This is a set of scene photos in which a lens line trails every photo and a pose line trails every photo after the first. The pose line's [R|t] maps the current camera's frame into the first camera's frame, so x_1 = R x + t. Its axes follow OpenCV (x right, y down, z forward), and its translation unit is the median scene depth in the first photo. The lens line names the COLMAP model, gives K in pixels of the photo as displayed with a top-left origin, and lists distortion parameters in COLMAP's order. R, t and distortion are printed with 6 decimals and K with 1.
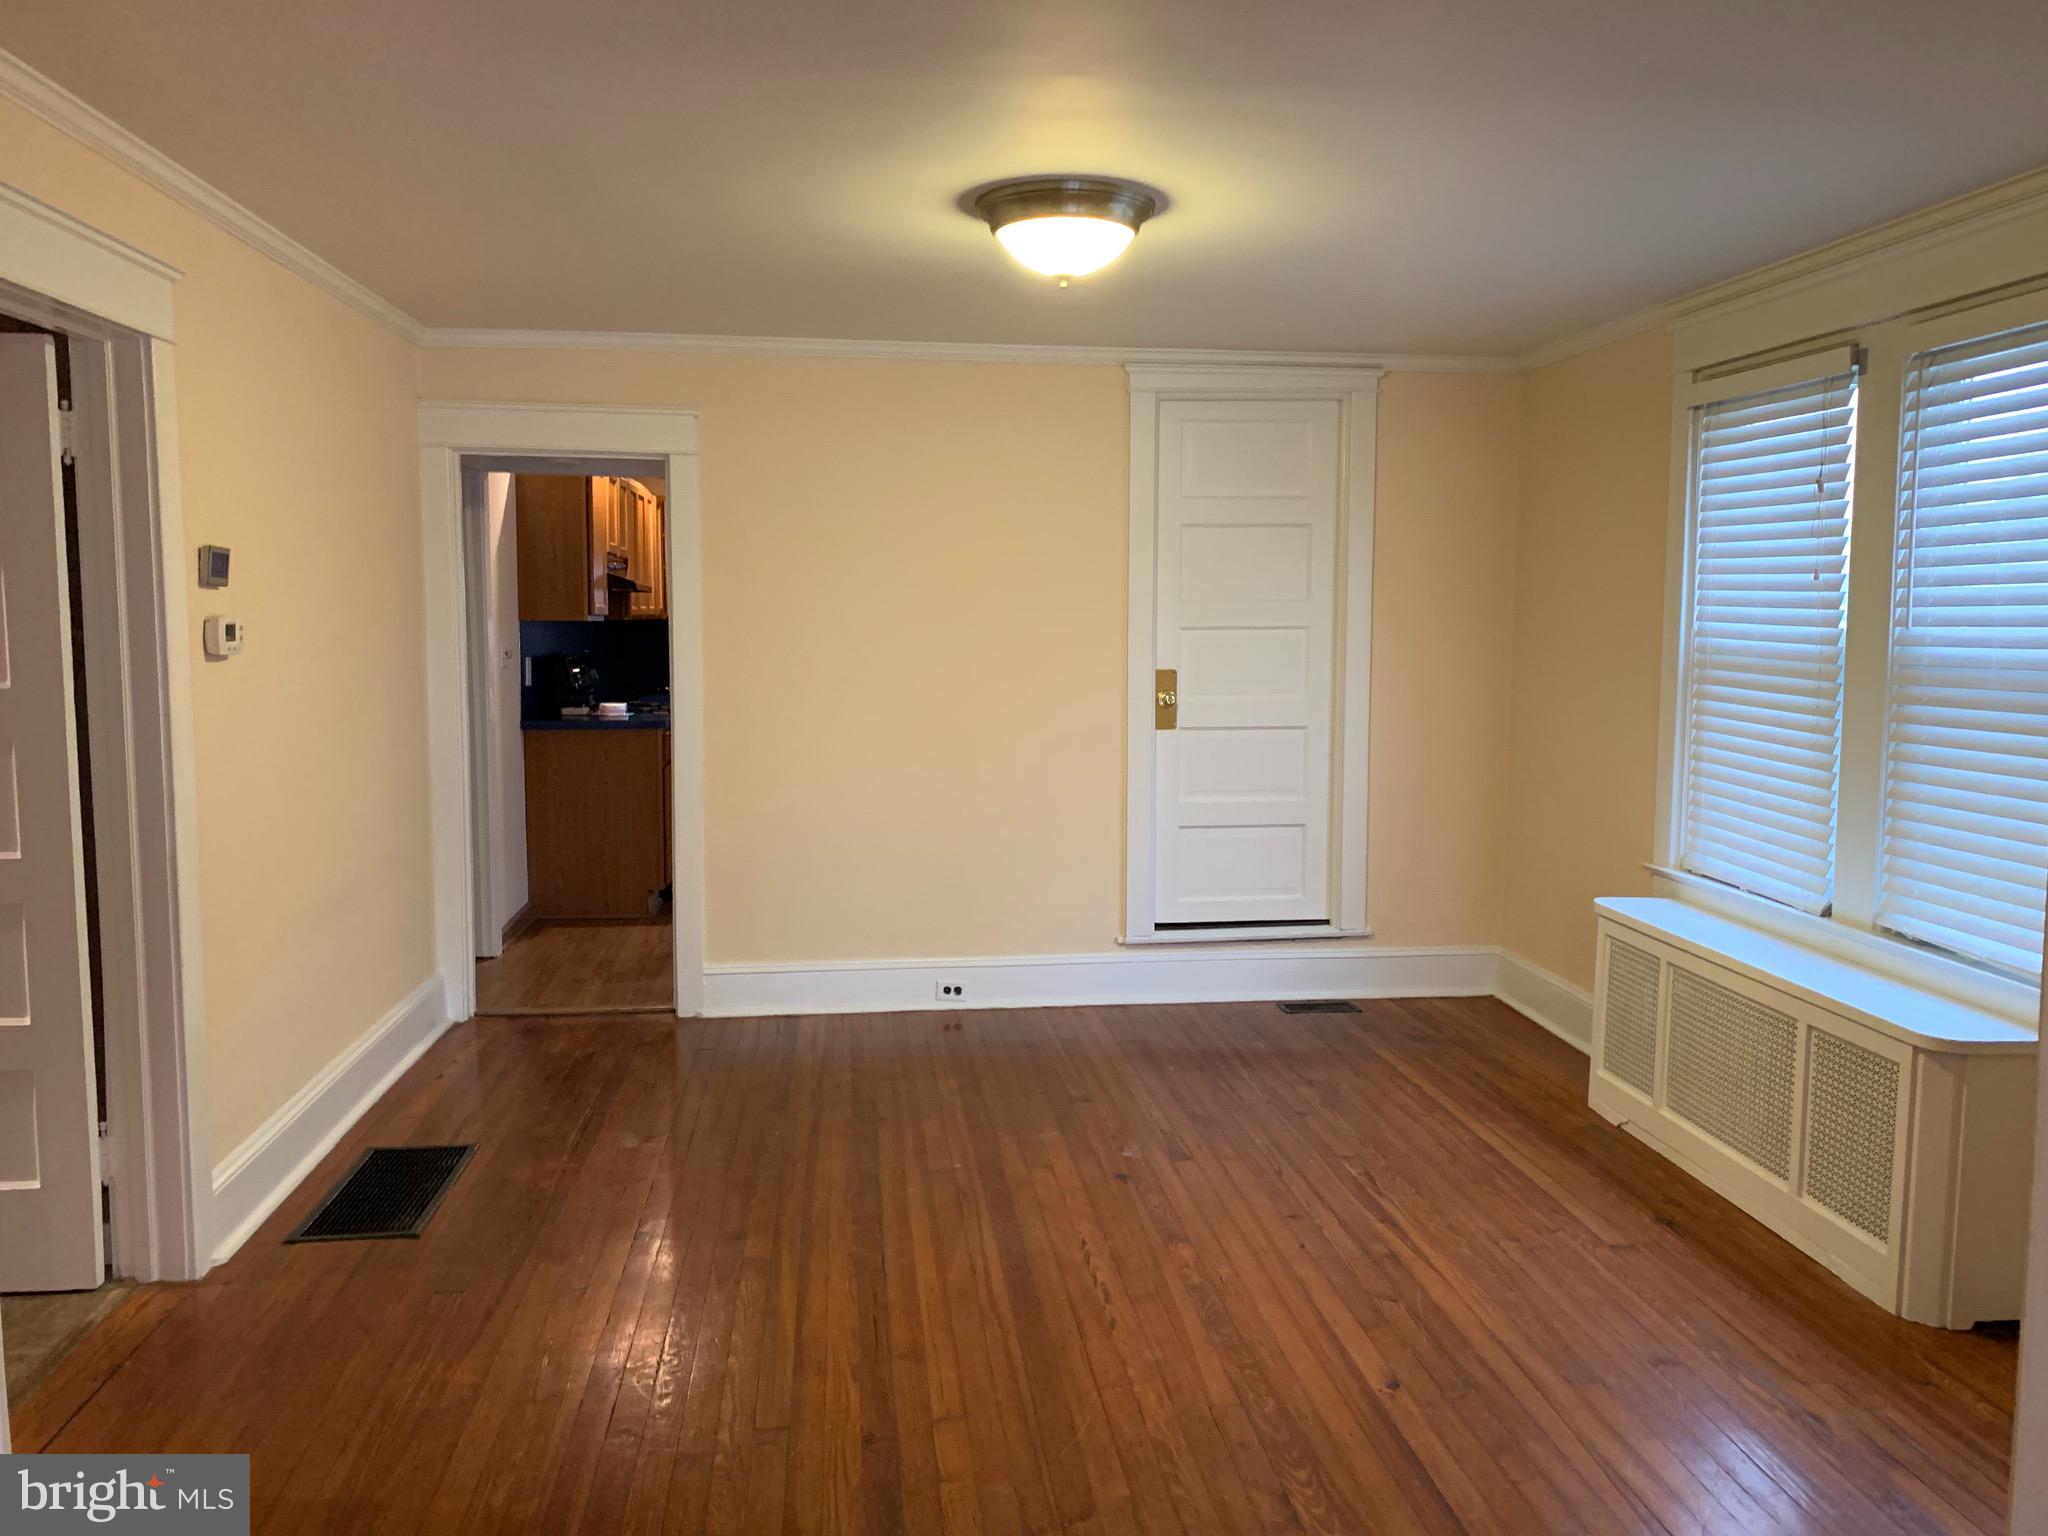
lens RADIAL K [[1579.8, 0, 1018.8], [0, 1579.8, 720.1], [0, 0, 1]] dist [0.059486, -0.059552]
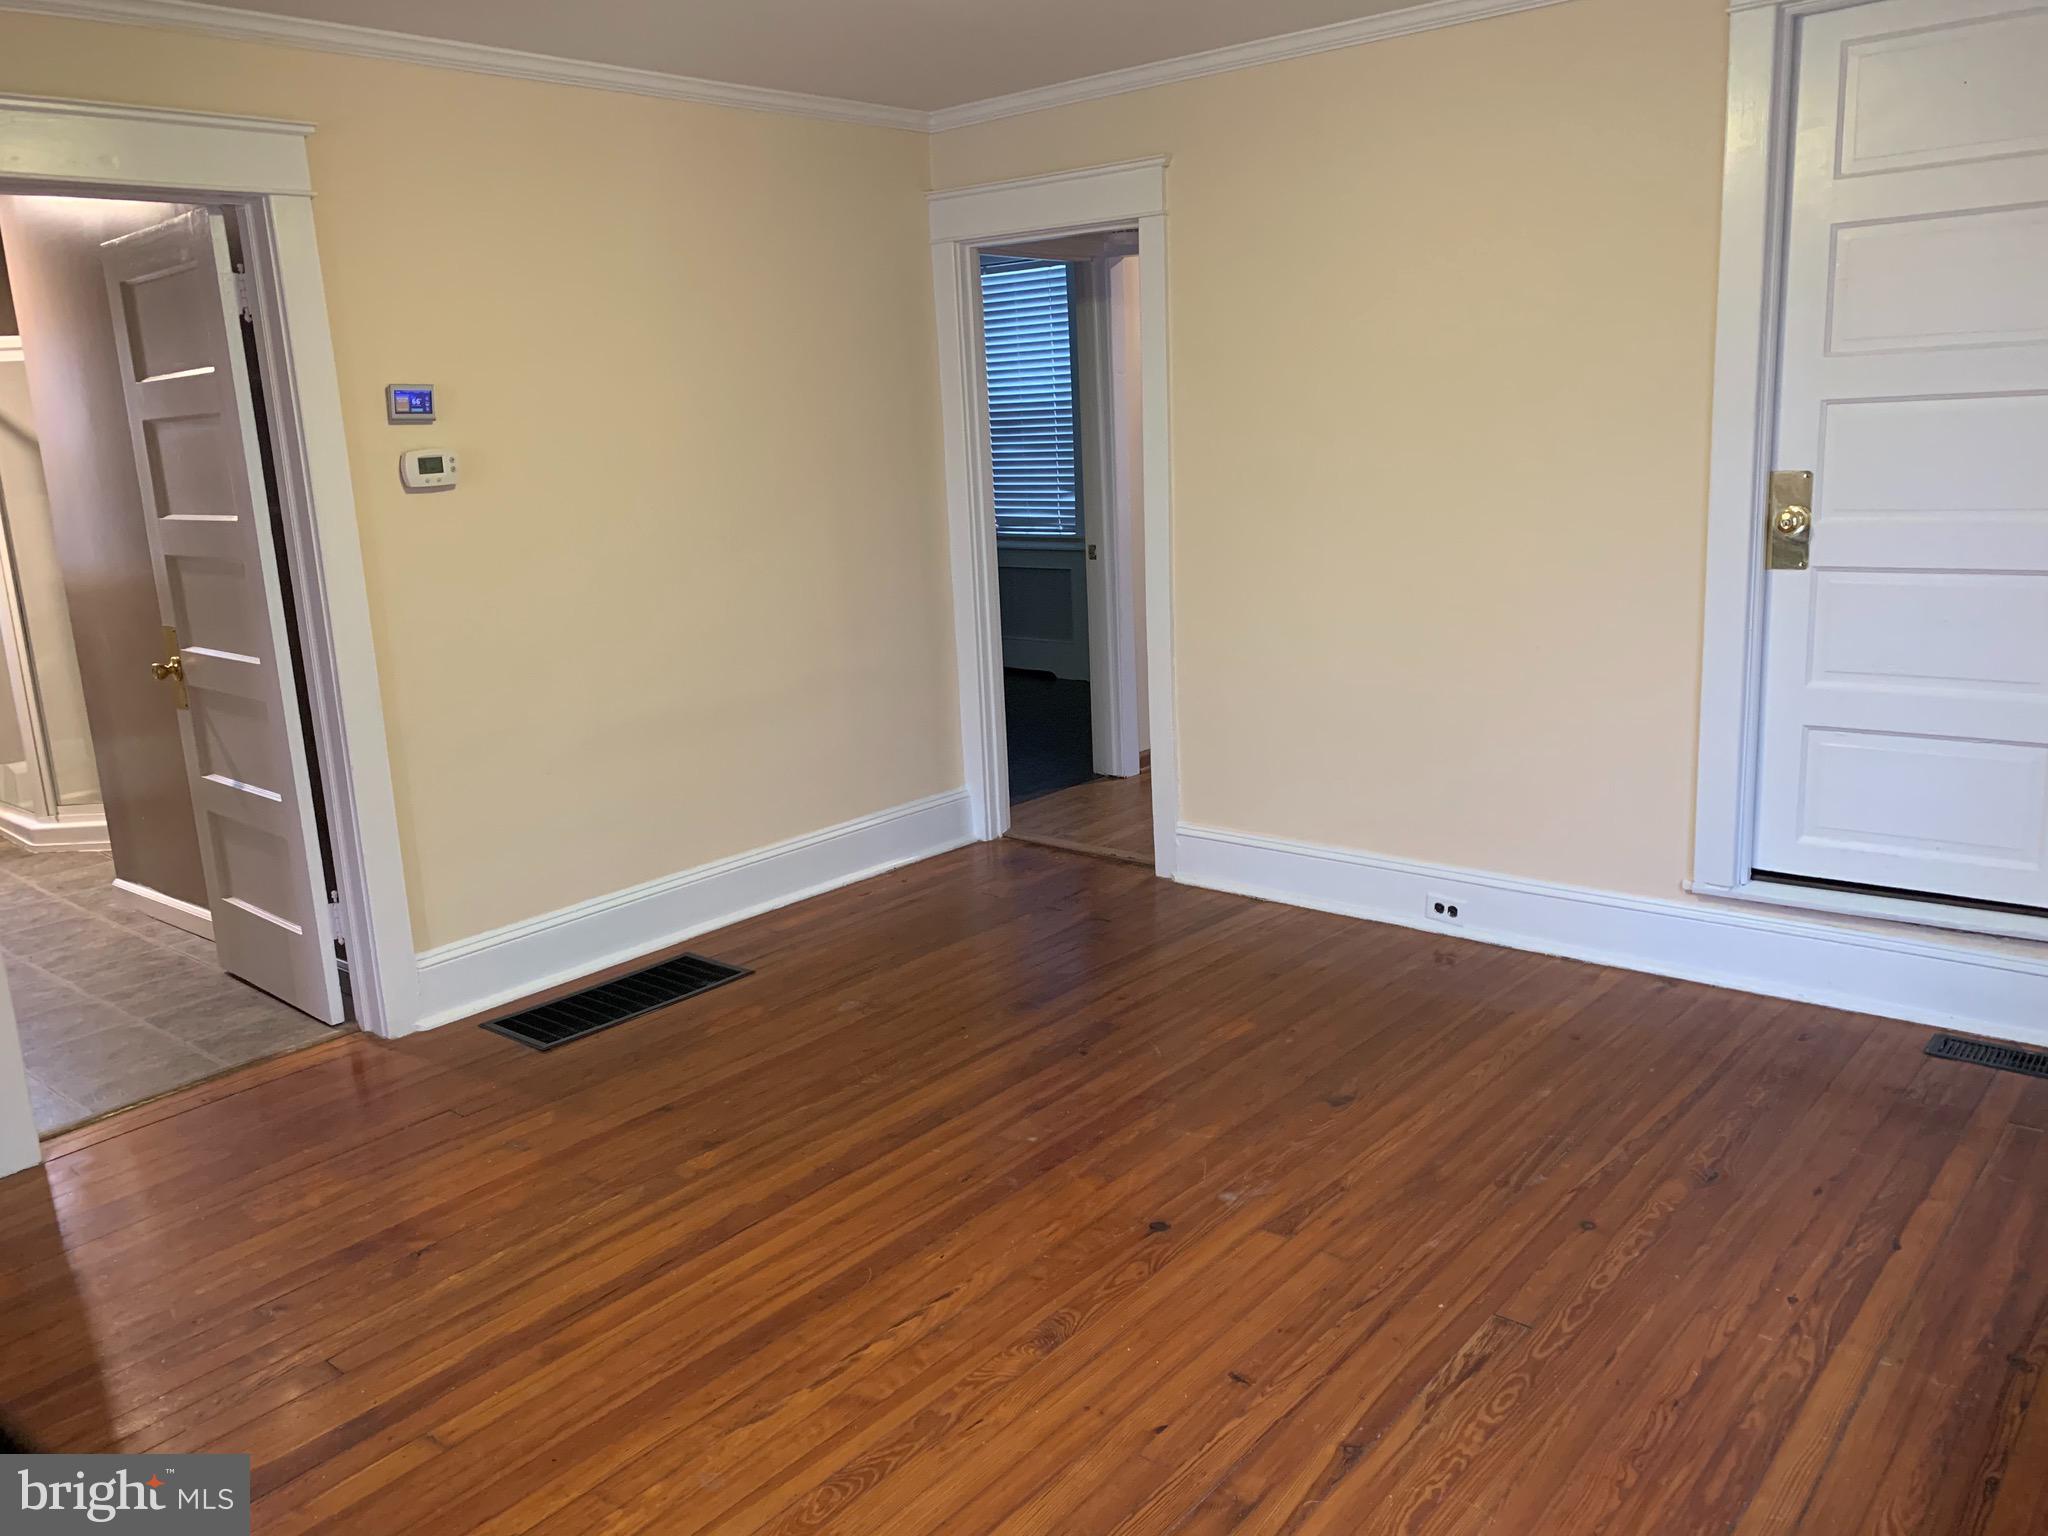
lens RADIAL K [[1579.8, 0, 998.5], [0, 1579.8, 731.2], [0, 0, 1]] dist [0.059486, -0.059552]
pose [[0.676114, 0.112197, -0.728204, 0.490163], [-0.002659, 0.988703, 0.149864, -0.034748], [0.736792, -0.099389, 0.668775, 0.478430]]
